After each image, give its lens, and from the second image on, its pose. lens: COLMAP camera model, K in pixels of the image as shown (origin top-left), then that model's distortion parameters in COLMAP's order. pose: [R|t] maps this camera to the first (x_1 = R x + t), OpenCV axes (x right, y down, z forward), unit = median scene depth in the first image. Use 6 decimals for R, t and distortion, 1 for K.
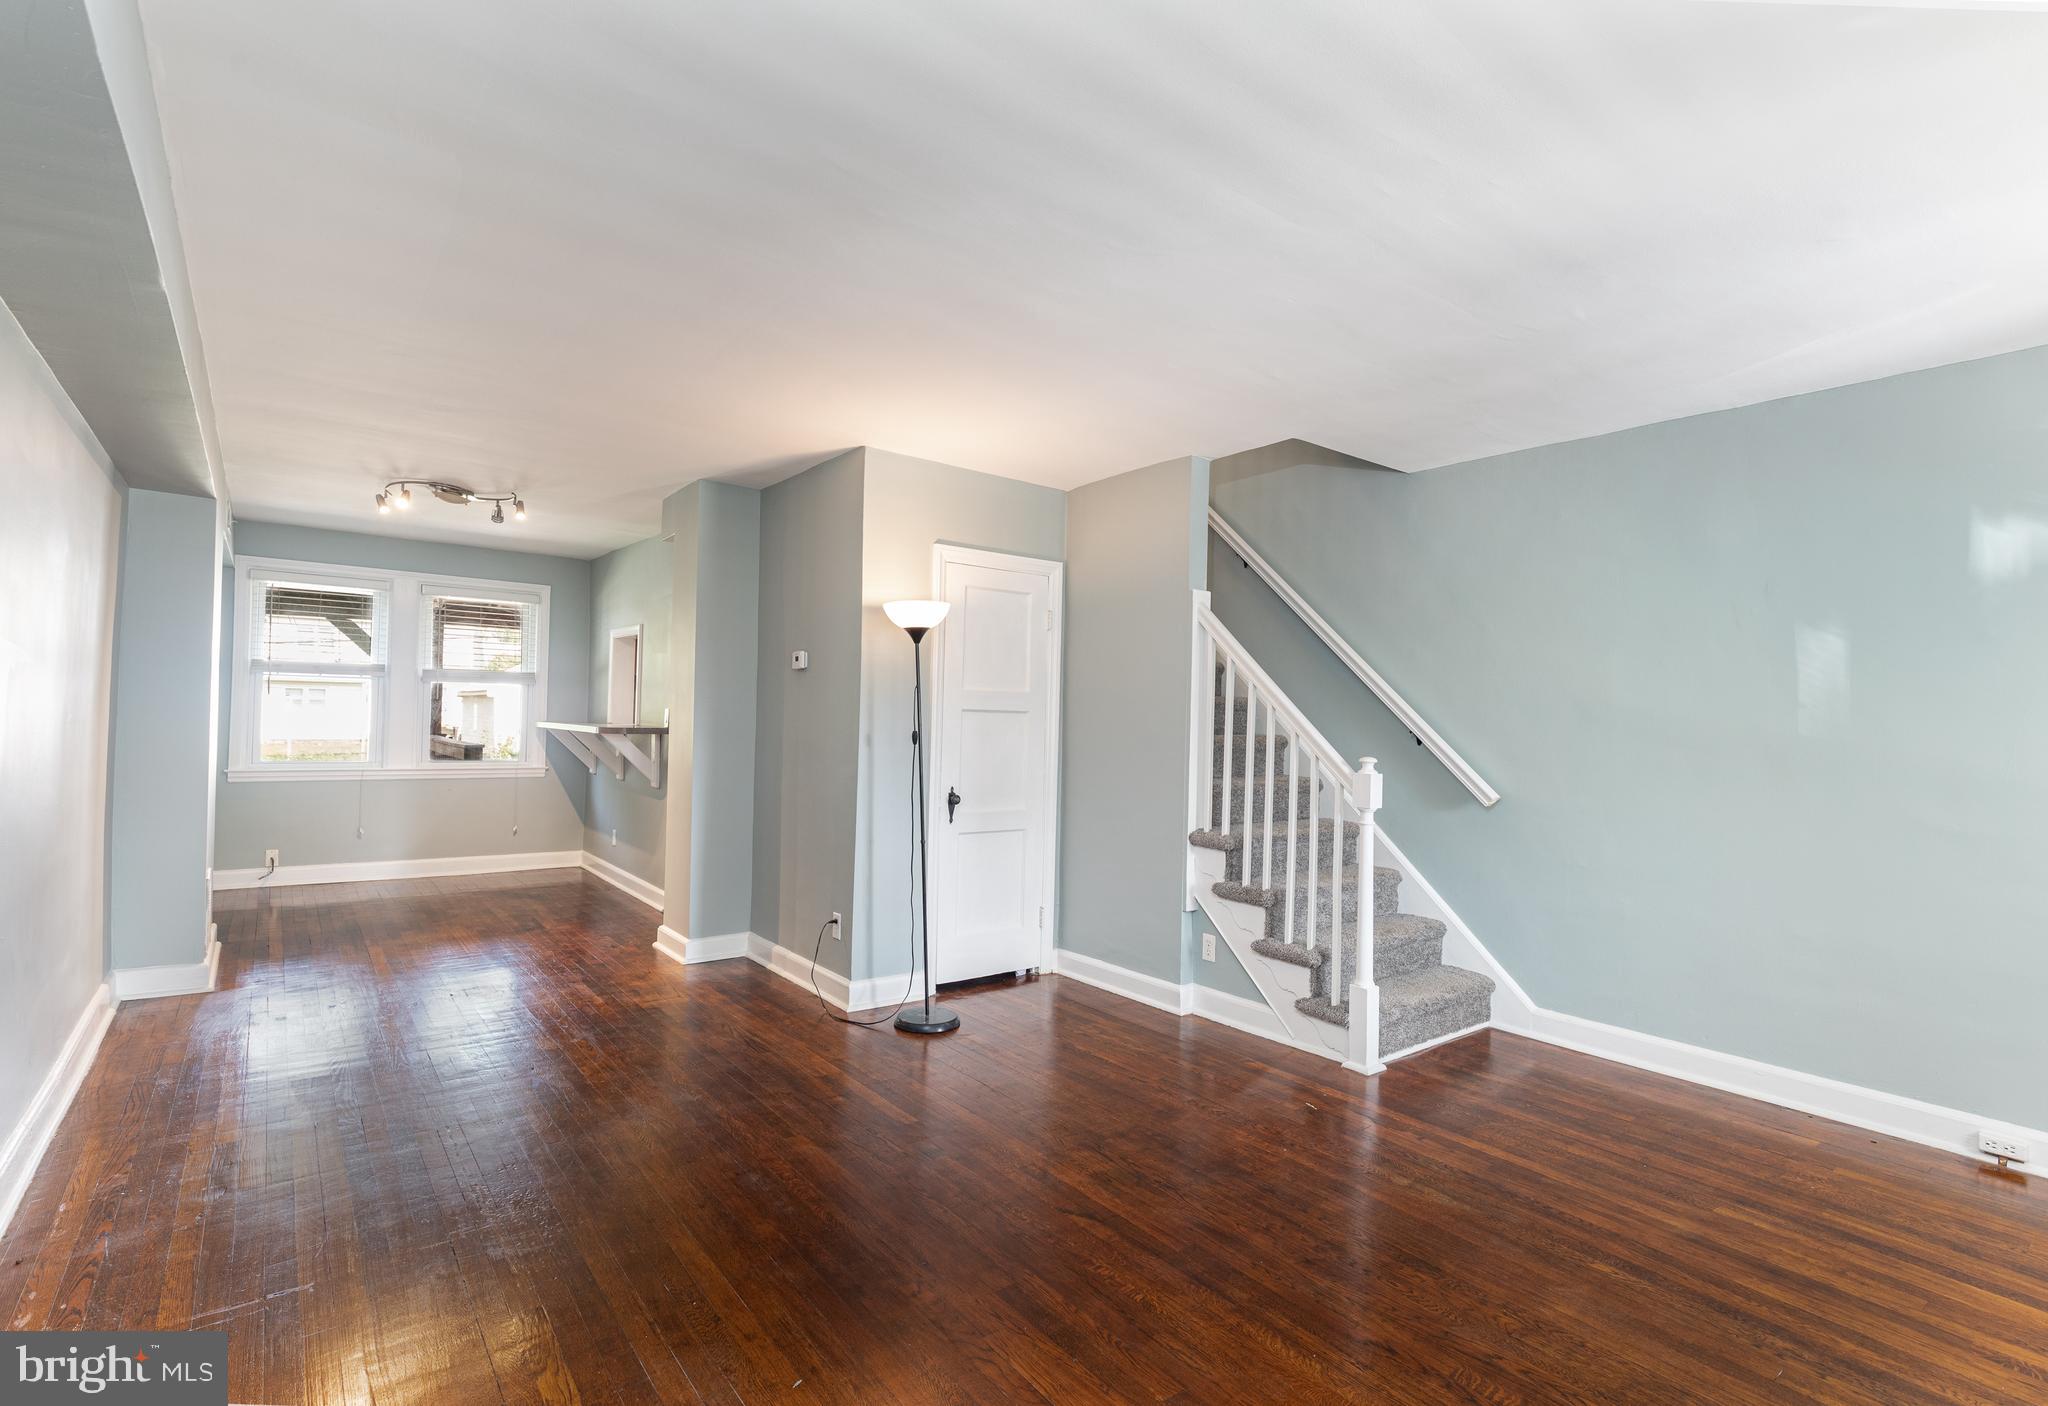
lens RADIAL K [[969.0, 0, 978.5], [0, 969.0, 711.1], [0, 0, 1]] dist [0.013316, -0.000389]
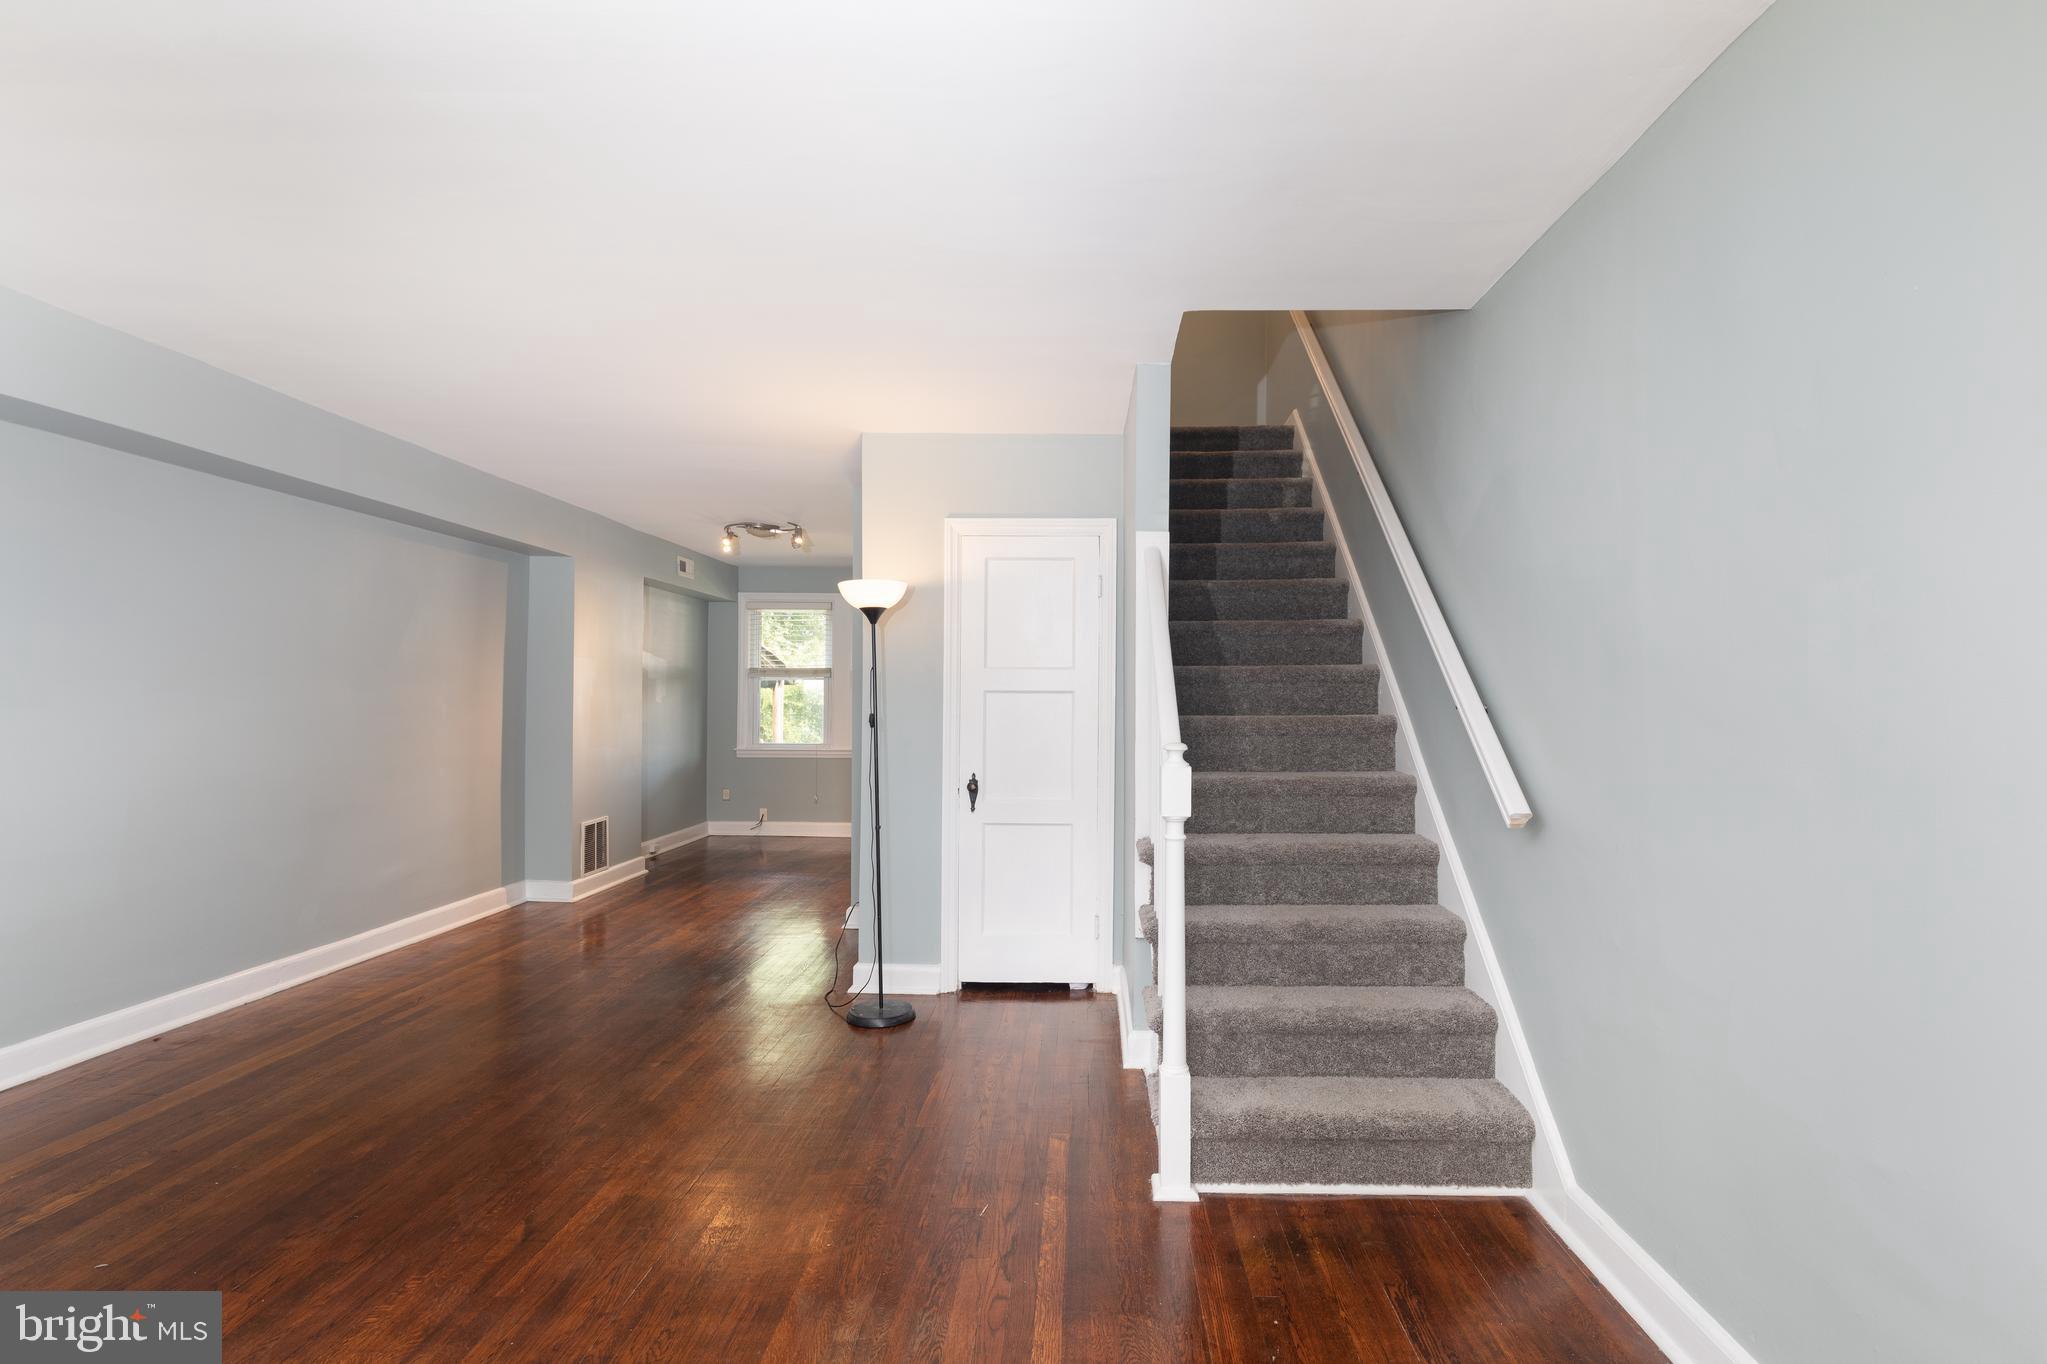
lens RADIAL K [[938.0, 0, 1038.6], [0, 938.0, 695.5], [0, 0, 1]] dist [0.012087, -0.002923]
pose [[0.788351, -0.024710, -0.614729, 0.654813], [0.021938, 0.999687, -0.012049, 0.016595], [0.614834, -0.003987, 0.788647, 0.361977]]
